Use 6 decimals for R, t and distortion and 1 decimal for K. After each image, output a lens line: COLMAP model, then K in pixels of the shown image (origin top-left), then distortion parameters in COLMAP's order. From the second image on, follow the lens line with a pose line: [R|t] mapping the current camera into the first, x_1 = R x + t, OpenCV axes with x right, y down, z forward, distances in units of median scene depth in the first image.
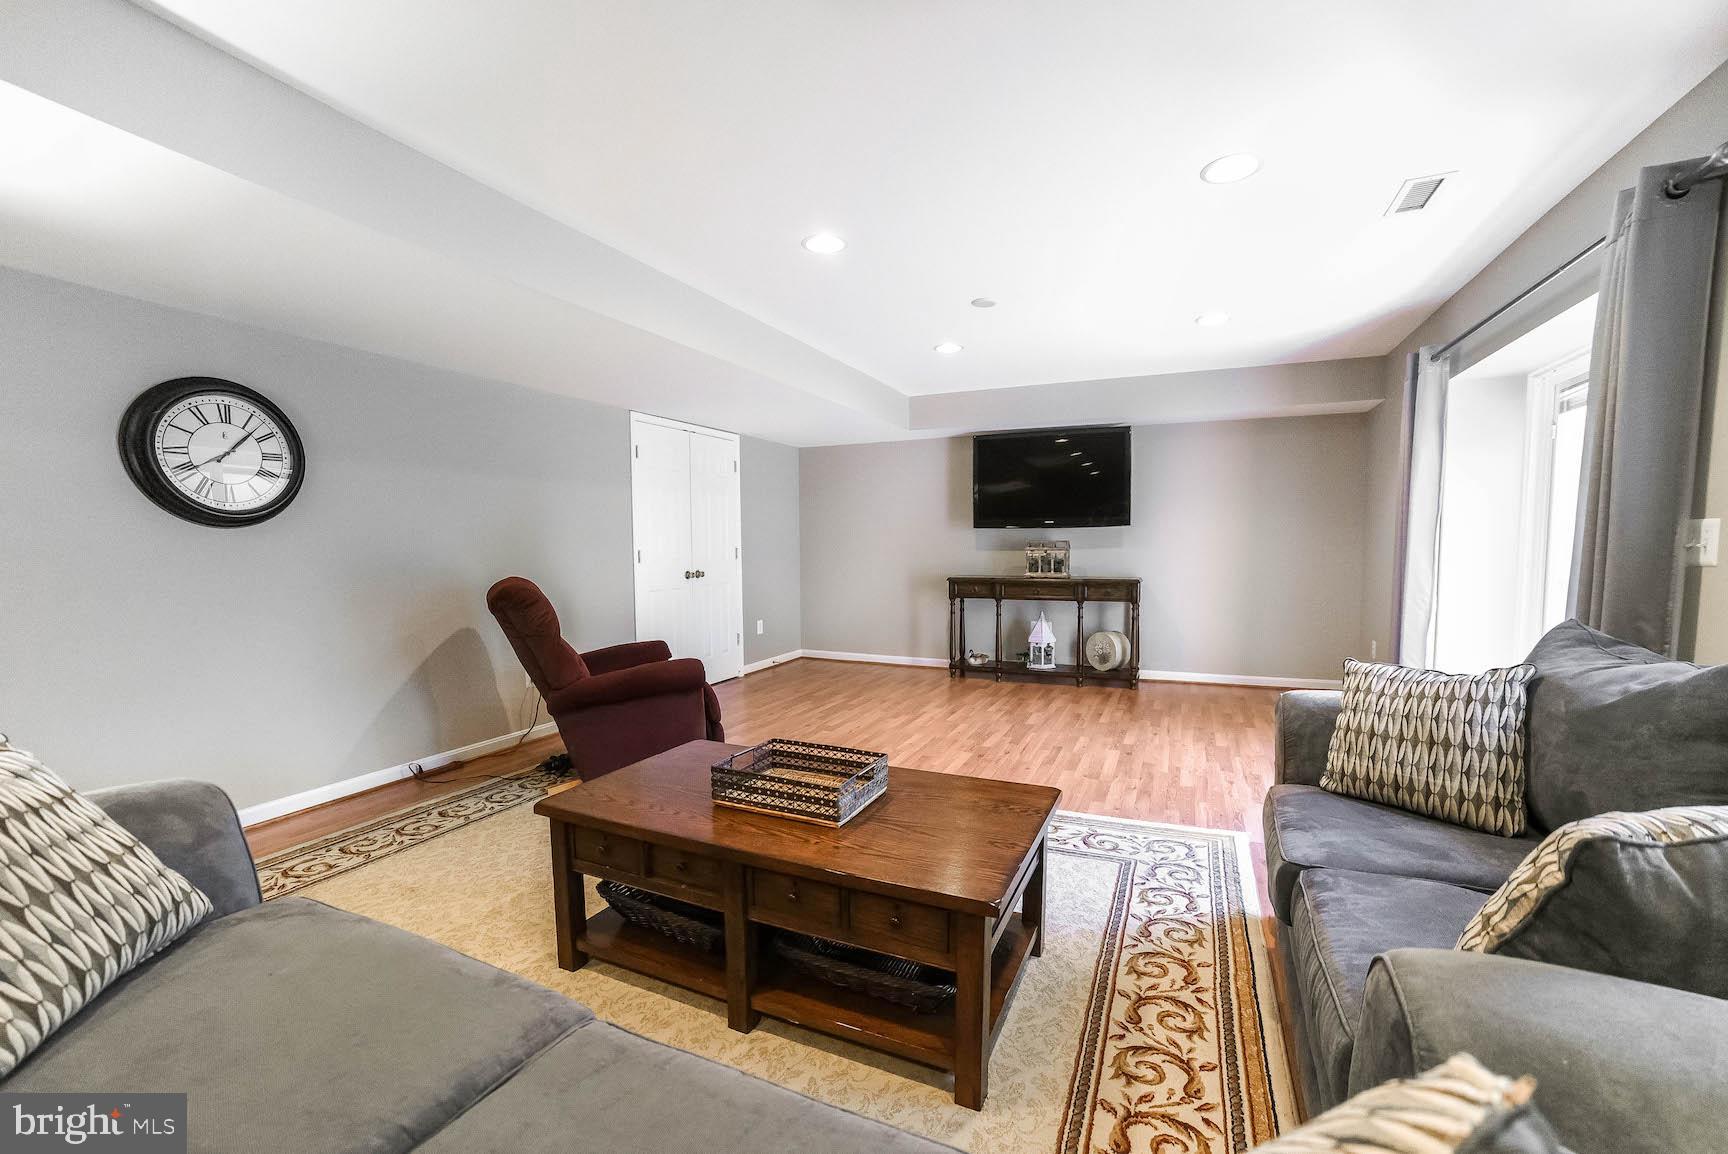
lens RADIAL K [[707.9, 0, 864.1], [0, 707.9, 593.8], [0, 0, 1]] dist [-0.090560, 0.038629]
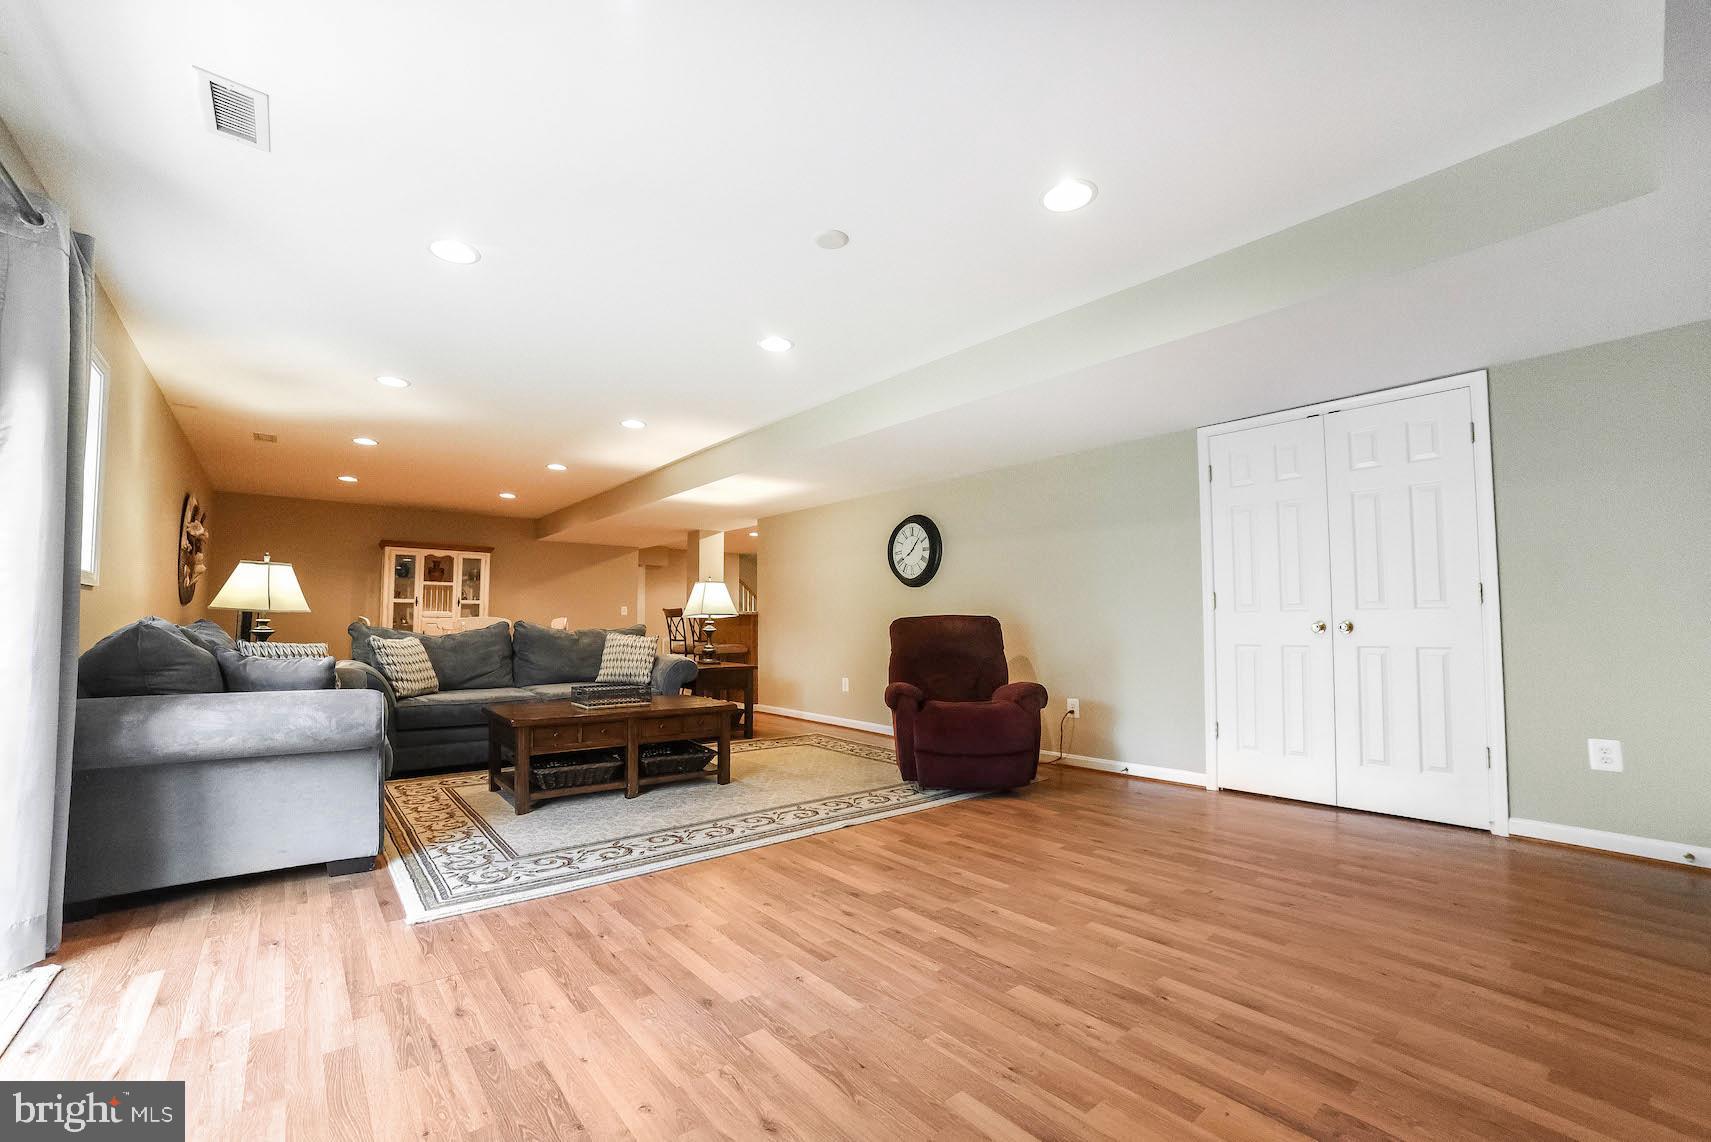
lens RADIAL K [[701.0, 0, 855.6], [0, 701.0, 587.6], [0, 0, 1]] dist [-0.090560, 0.038629]
pose [[-0.425264, -0.039273, -0.904217, 0.820867], [-0.060919, 0.998034, -0.014697, -0.044239], [0.903017, 0.048834, -0.426820, 1.381996]]
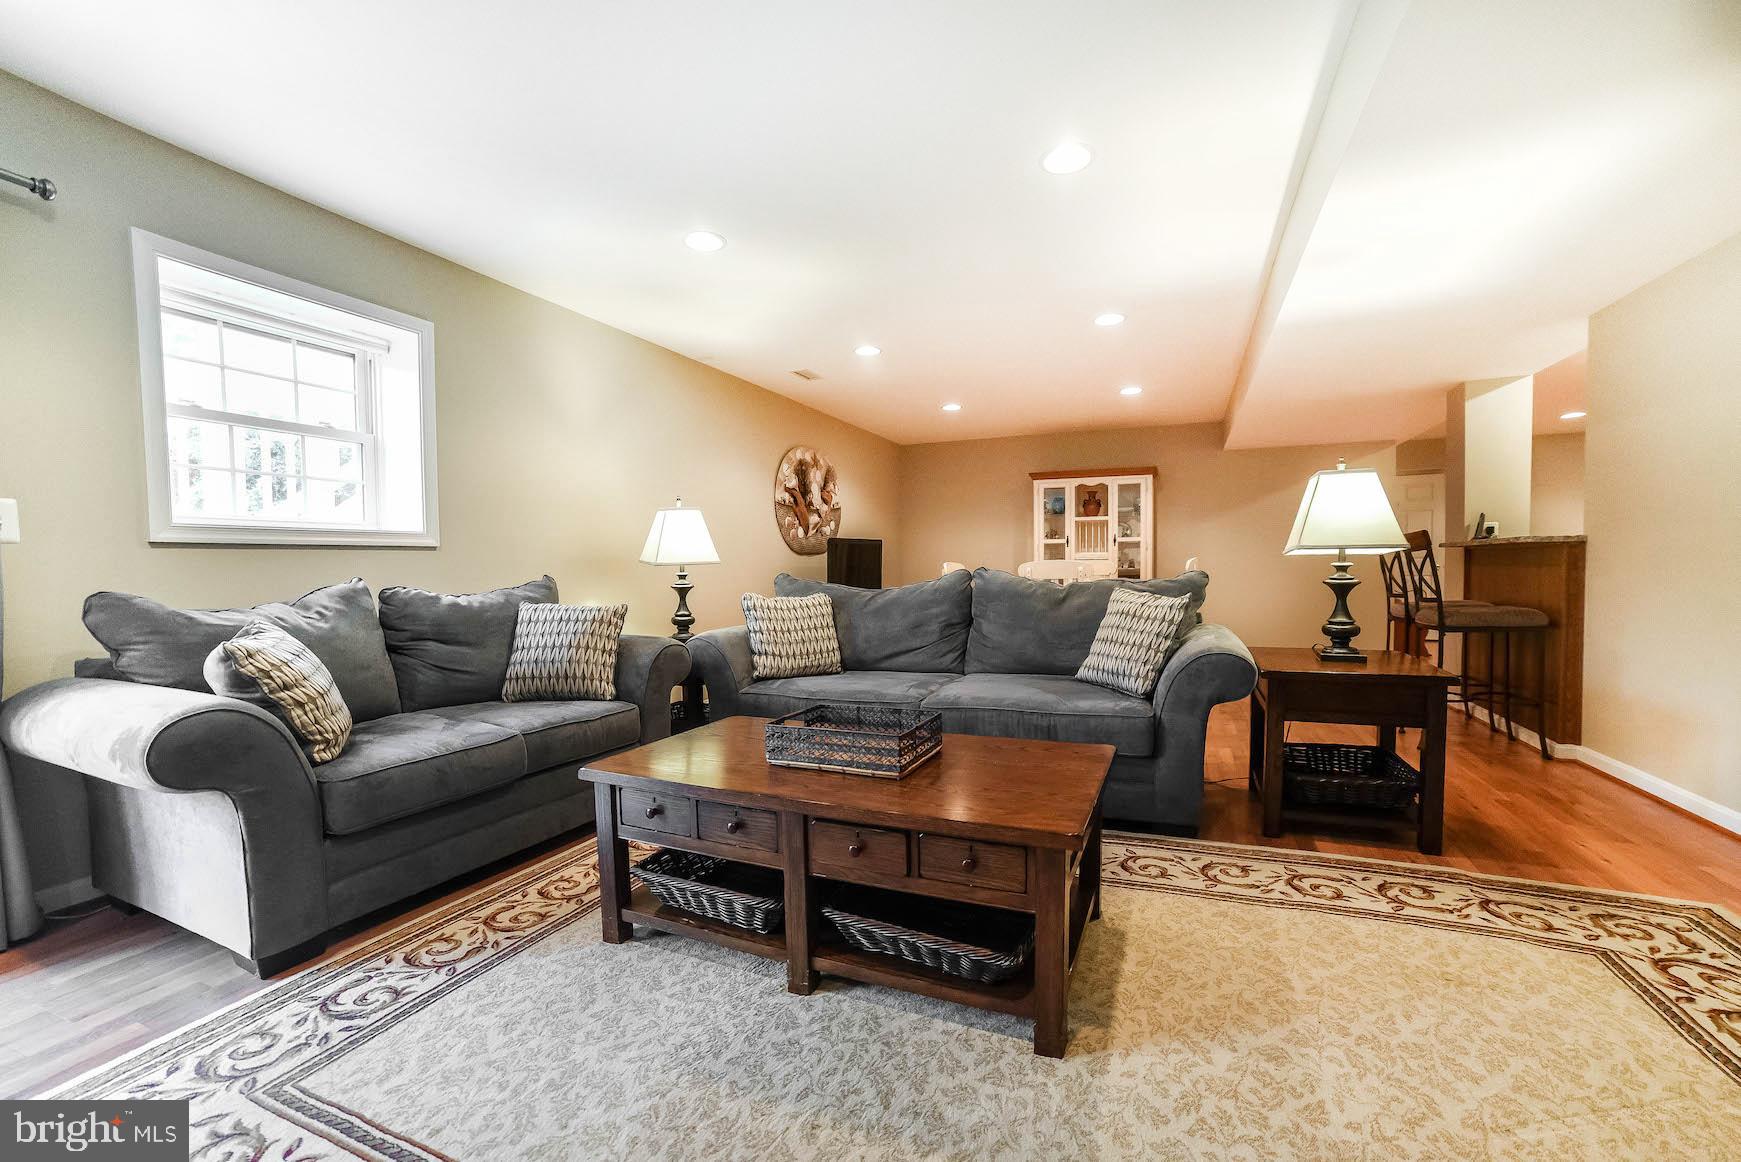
lens RADIAL K [[713.3, 0, 870.6], [0, 713.3, 597.9], [0, 0, 1]] dist [-0.090560, 0.038629]
pose [[-0.999248, 0.026231, -0.028553, -0.045508], [0.022831, 0.993274, 0.113511, -0.022545], [0.031339, 0.112774, -0.993126, 1.059500]]
